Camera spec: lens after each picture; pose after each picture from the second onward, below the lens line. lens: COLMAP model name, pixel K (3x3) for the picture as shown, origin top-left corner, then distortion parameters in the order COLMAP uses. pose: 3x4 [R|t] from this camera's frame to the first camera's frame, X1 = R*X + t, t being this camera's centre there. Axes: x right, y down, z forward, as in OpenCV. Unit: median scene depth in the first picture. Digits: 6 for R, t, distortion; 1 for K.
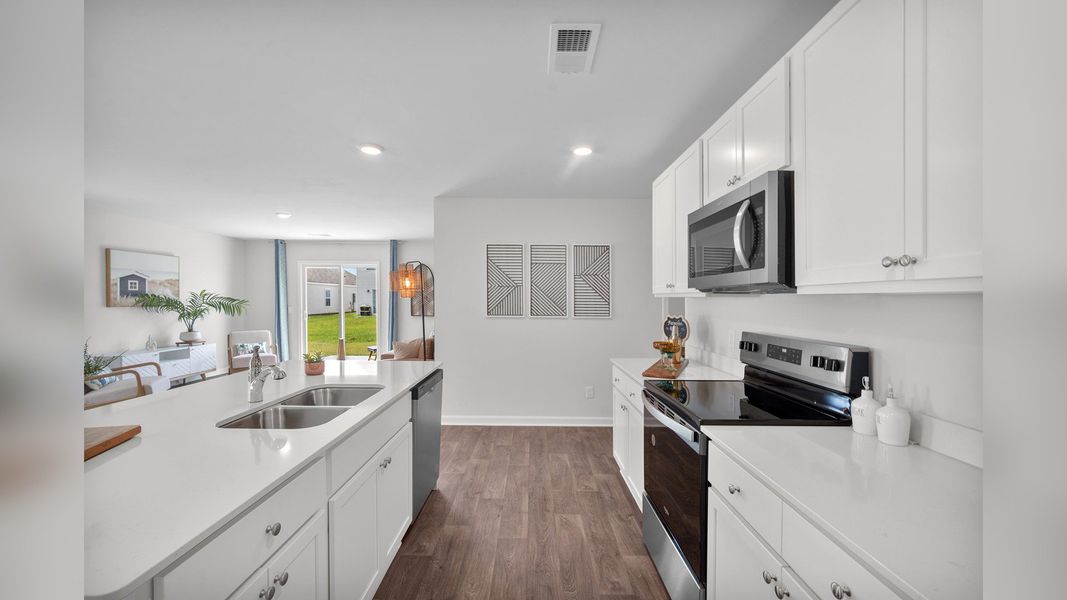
lens RADIAL K [[415.9, 0, 540.4], [0, 415.9, 302.1], [0, 0, 1]] dist [-0.001842, -0.000176]
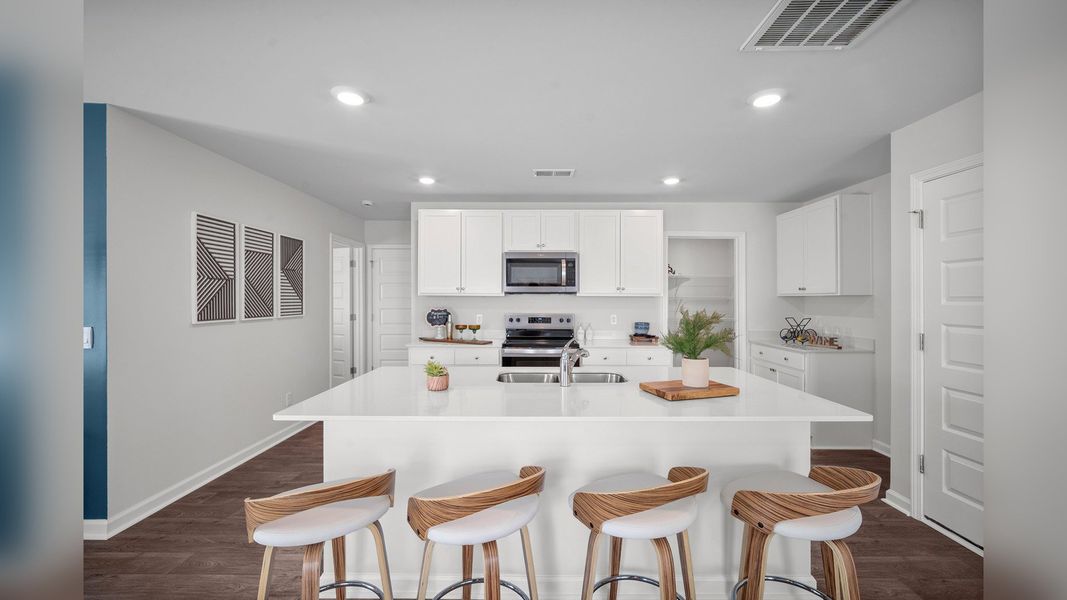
lens RADIAL K [[415.9, 0, 540.4], [0, 415.9, 302.1], [0, 0, 1]] dist [-0.001842, -0.000176]
pose [[0.008160, -0.015996, 0.999839, -0.923679], [0.003245, 0.999867, 0.015970, -0.008649], [-0.999961, 0.003114, 0.008211, 0.511182]]
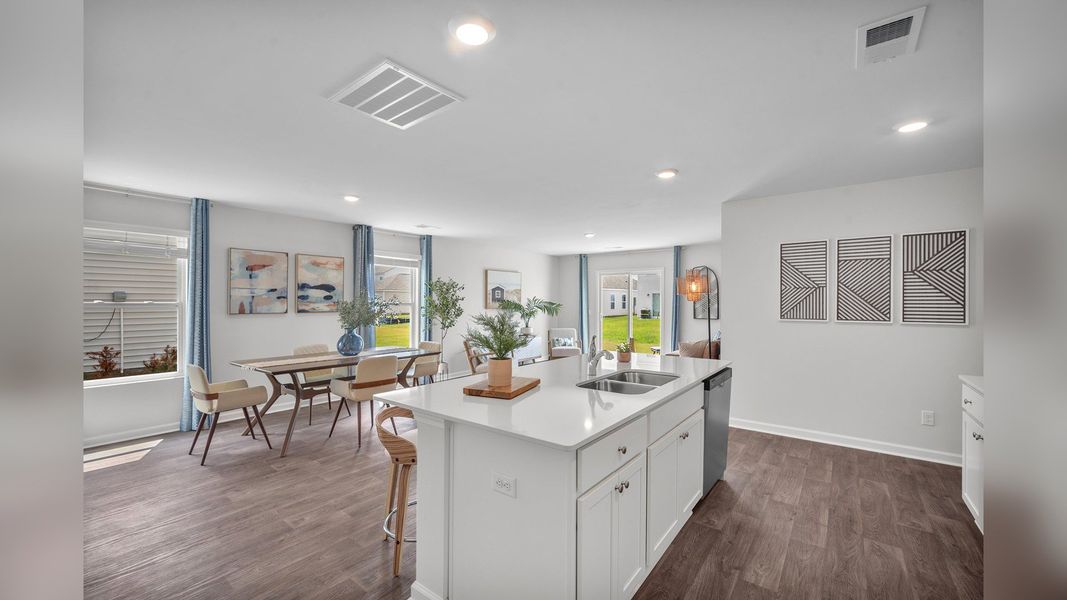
lens RADIAL K [[412.4, 0, 530.6], [0, 412.4, 315.9], [0, 0, 1]] dist [-0.003135, 0.000087]
pose [[0.783475, 0.013638, -0.621274, 0.011320], [0.002111, 0.999695, 0.024606, 0.000613], [0.621420, -0.020590, 0.783207, -0.103587]]
